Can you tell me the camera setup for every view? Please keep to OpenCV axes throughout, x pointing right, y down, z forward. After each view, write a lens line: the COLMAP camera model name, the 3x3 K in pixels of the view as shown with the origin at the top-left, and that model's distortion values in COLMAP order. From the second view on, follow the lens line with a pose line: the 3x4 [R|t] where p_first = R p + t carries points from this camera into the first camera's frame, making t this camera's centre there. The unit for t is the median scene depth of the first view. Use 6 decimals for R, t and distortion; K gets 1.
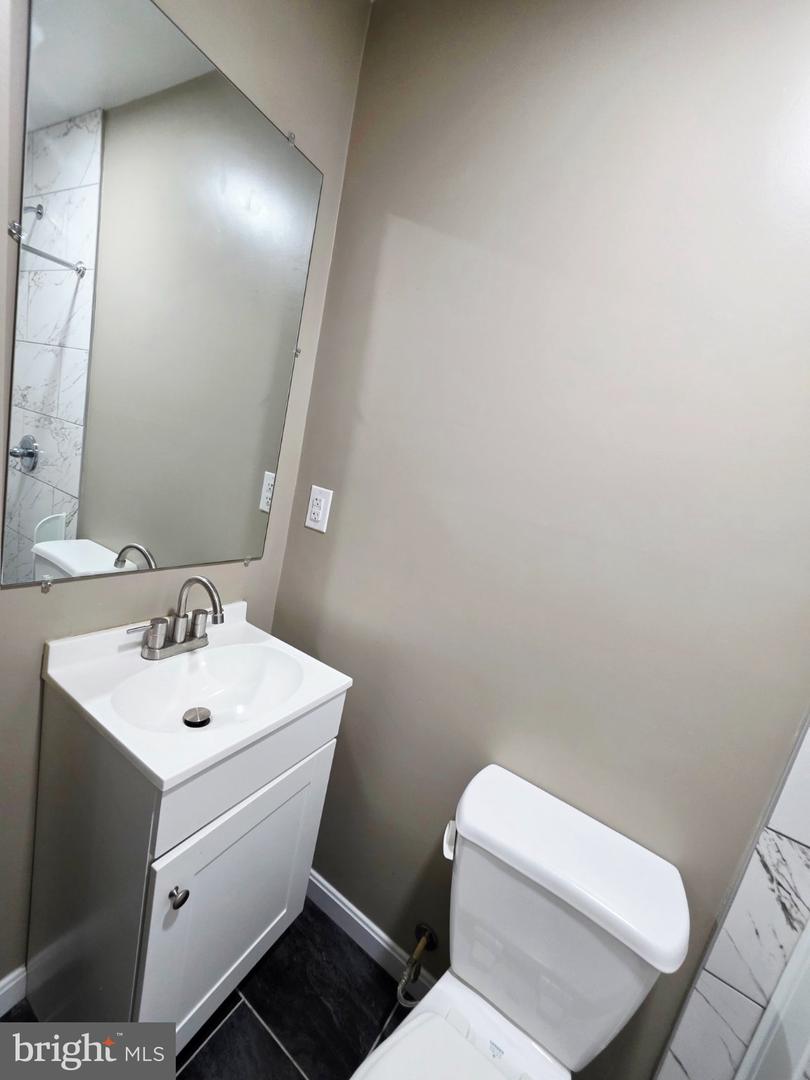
lens RADIAL K [[432.1, 0, 405.0], [0, 432.1, 540.0], [0, 0, 1]] dist [-0.000236, 0.000697]
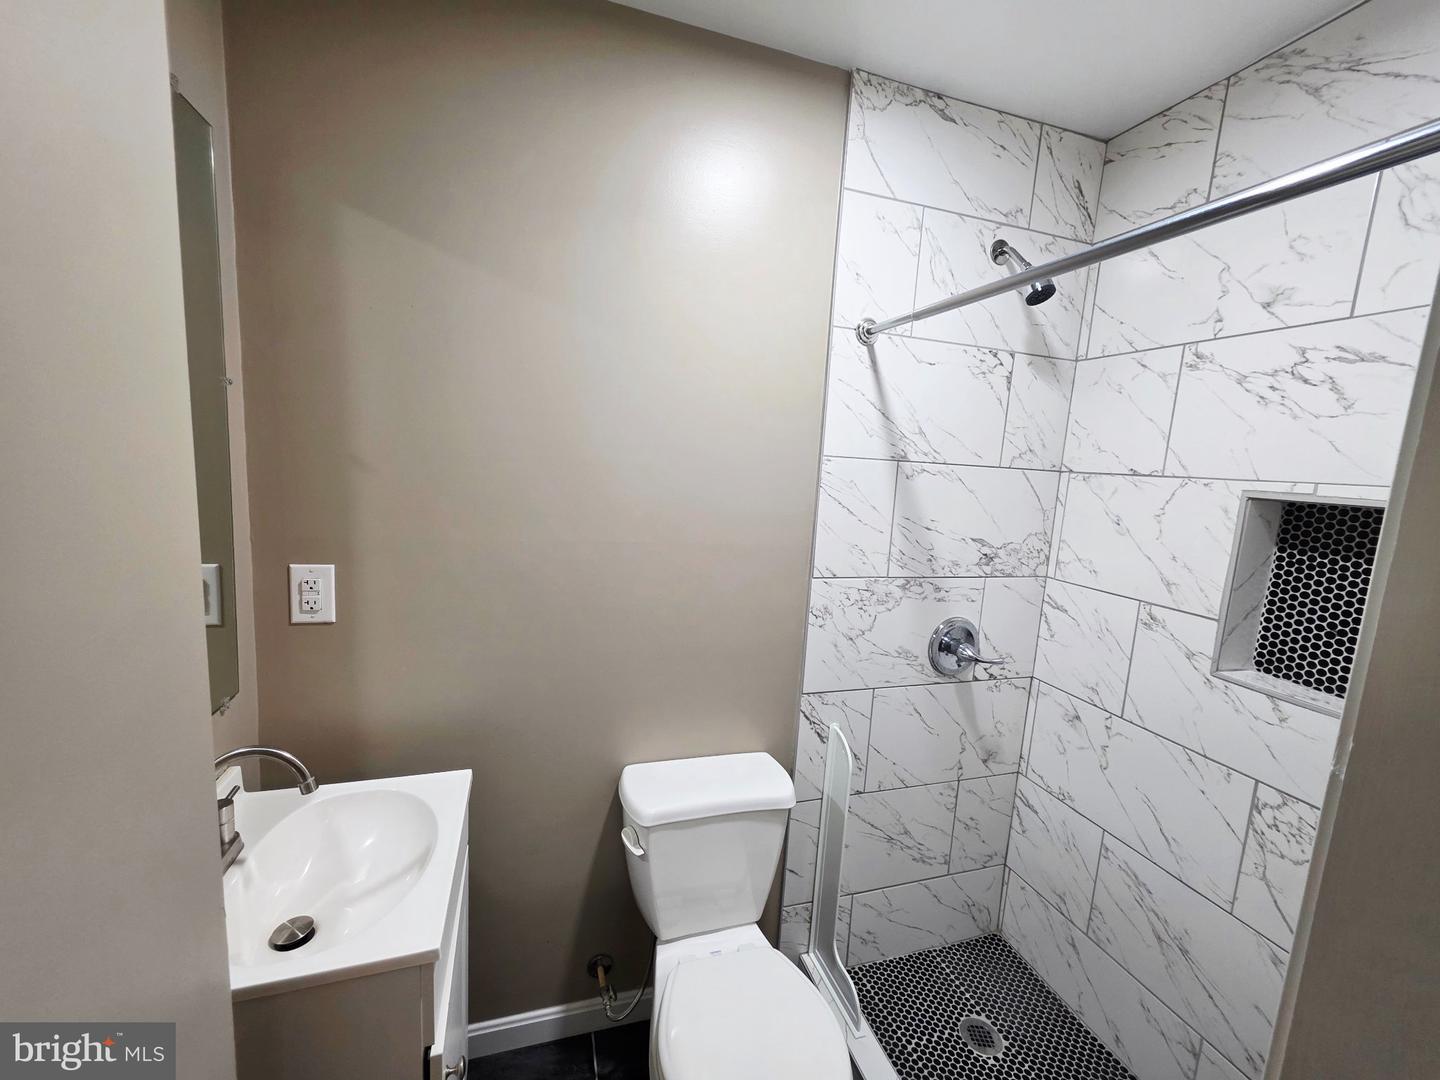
lens RADIAL K [[576.1, 0, 720.0], [0, 576.1, 540.0], [0, 0, 1]] dist [-0.000236, 0.000697]
pose [[0.648836, -0.271420, 0.710875, -0.424443], [0.216224, 0.961474, 0.169747, -0.177109], [-0.729561, 0.043570, 0.682527, -0.138586]]
